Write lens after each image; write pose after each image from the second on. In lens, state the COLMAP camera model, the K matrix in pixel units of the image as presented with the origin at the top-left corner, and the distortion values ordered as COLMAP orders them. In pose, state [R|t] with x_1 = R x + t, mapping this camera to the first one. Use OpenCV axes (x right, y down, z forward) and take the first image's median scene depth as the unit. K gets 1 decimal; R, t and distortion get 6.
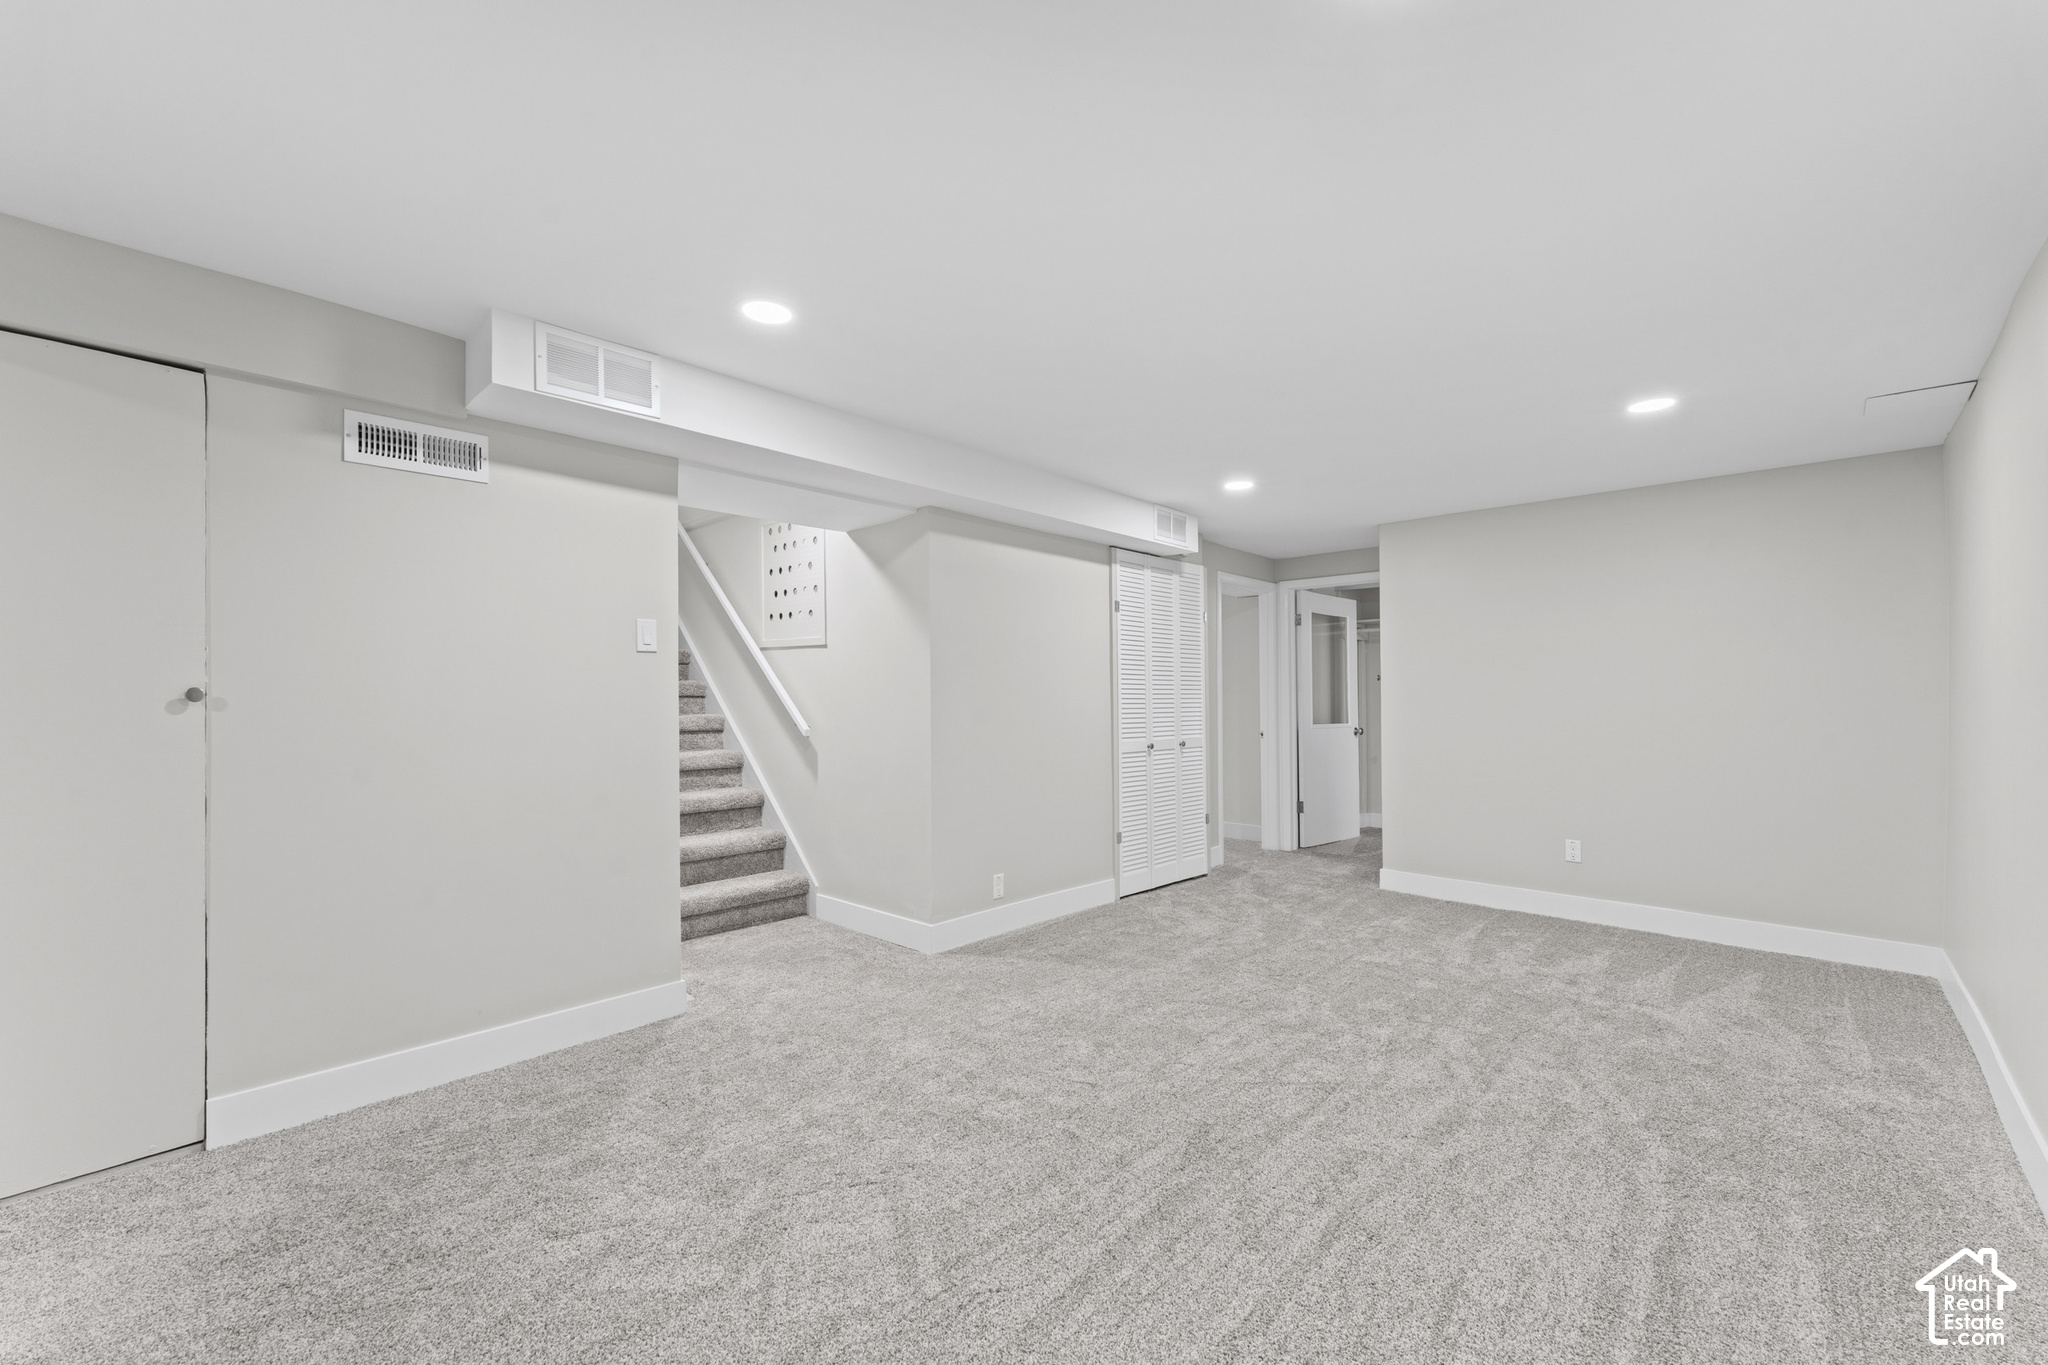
lens RADIAL K [[818.9, 0, 1017.4], [0, 818.9, 690.2], [0, 0, 1]] dist [-0.002940, -0.000331]
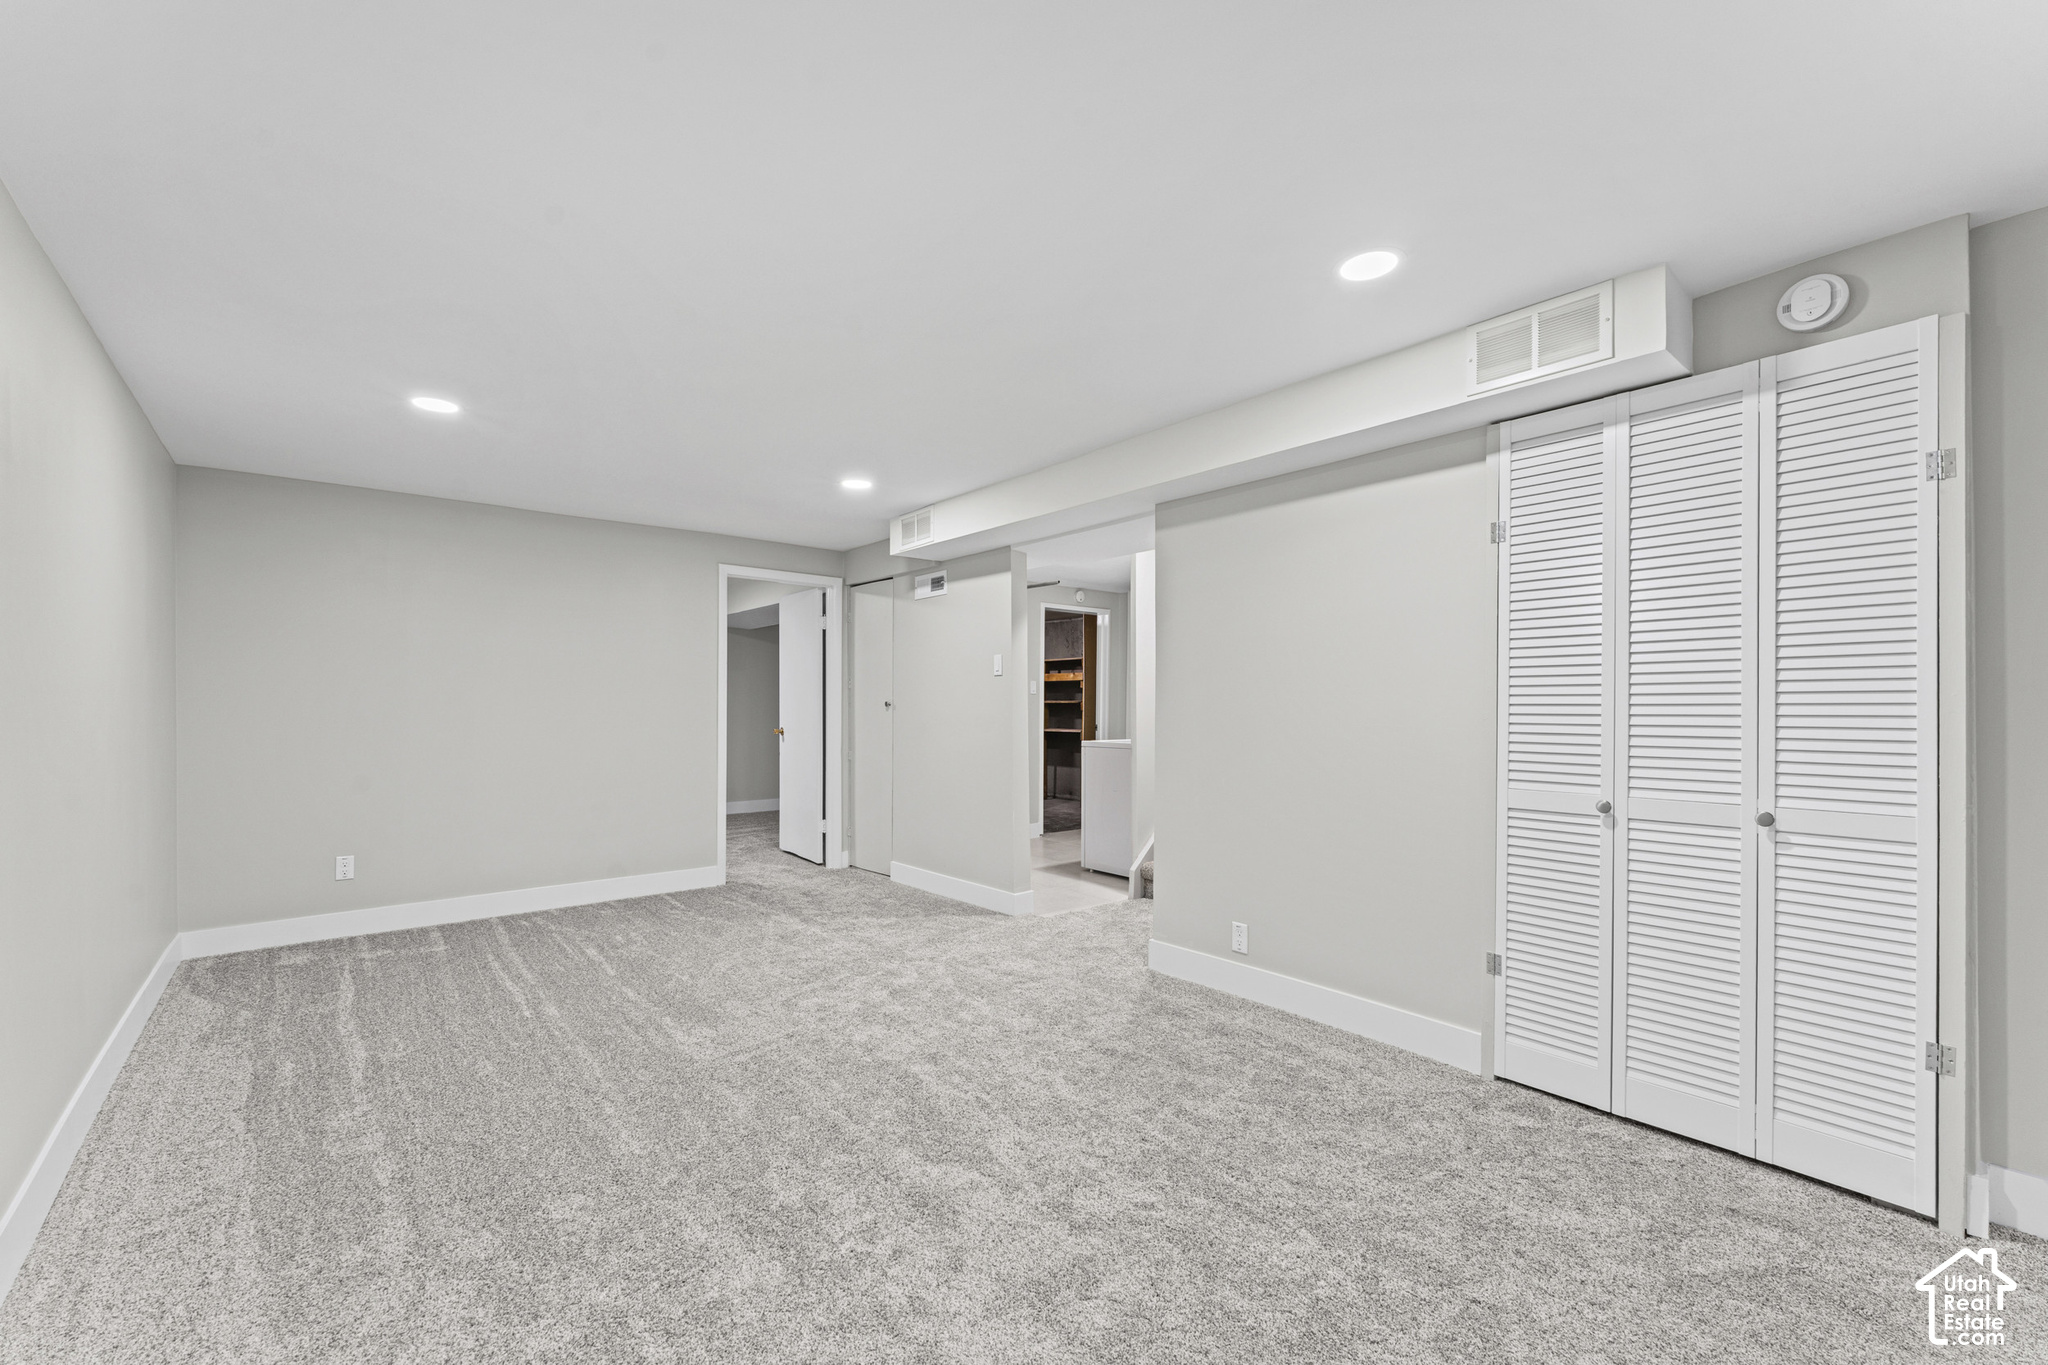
lens RADIAL K [[818.9, 0, 1017.4], [0, 818.9, 690.2], [0, 0, 1]] dist [-0.002940, -0.000331]
pose [[-0.104226, -0.006172, -0.994534, 0.693891], [0.025697, 0.999630, -0.008896, -0.002427], [0.994222, -0.026483, -0.104029, 0.753457]]
